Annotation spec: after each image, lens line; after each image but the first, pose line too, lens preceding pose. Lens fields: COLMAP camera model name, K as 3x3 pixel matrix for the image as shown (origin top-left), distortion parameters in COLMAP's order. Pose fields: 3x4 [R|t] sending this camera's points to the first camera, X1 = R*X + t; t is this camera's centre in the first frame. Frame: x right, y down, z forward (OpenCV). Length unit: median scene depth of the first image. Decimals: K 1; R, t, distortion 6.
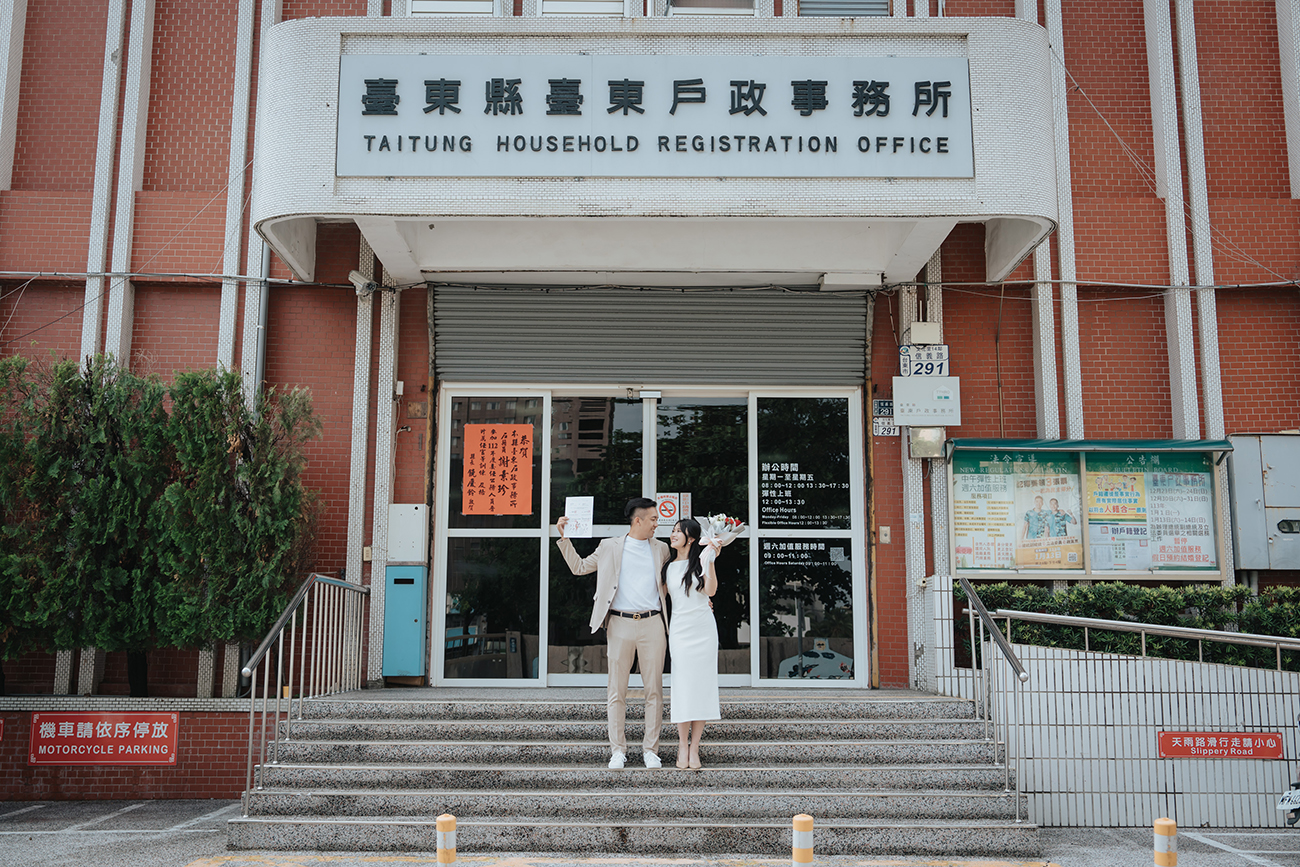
lens RADIAL K [[1275.9, 0, 645.8], [0, 1275.9, 426.8], [0, 0, 1]] dist [0.018344, 0.000000]
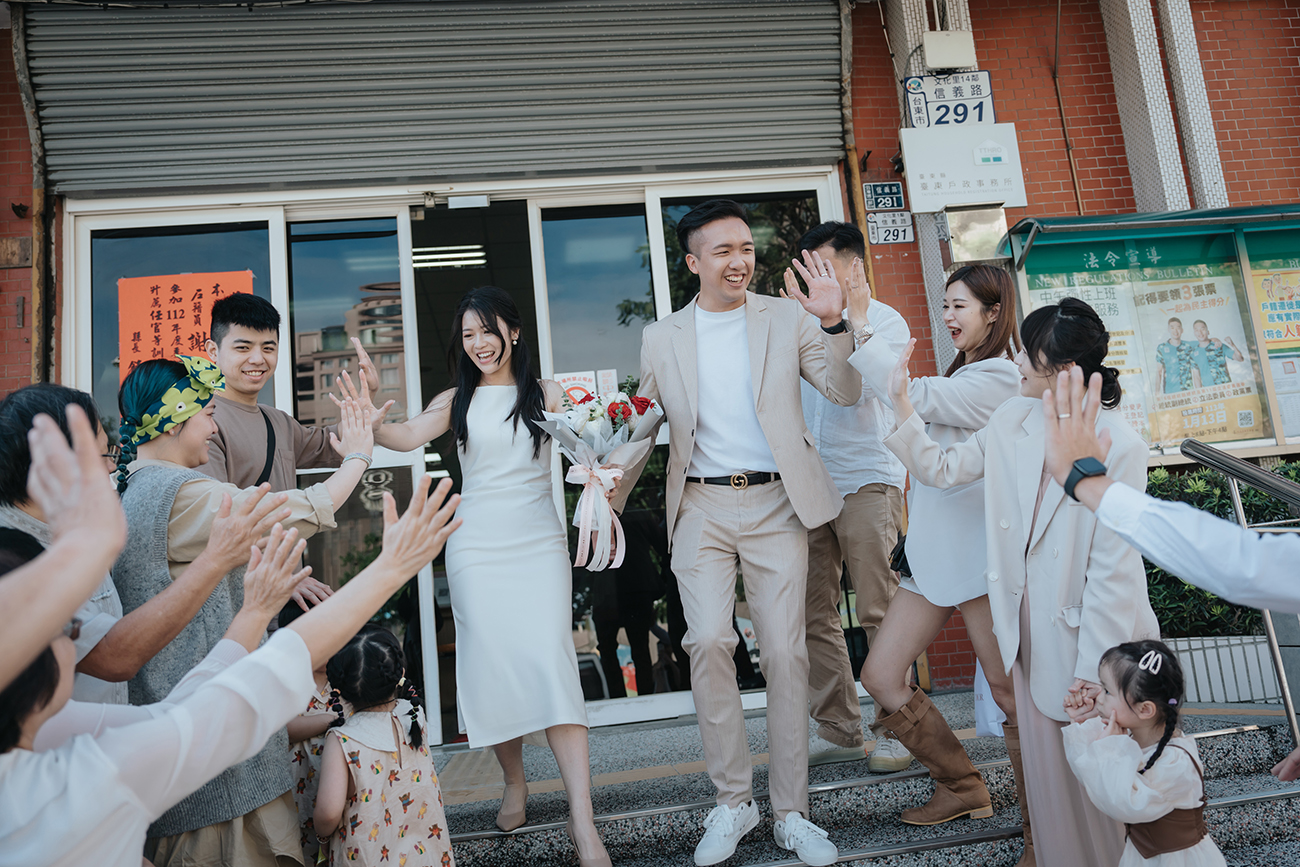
lens RADIAL K [[1040.8, 0, 660.8], [0, 1040.8, 429.7], [0, 0, 1]] dist [0.009622, 0.002359]
pose [[0.988639, -0.084883, 0.124048, 0.021705], [0.086759, 0.996181, -0.009794, 0.085148], [-0.122743, 0.020445, 0.992228, 0.552085]]
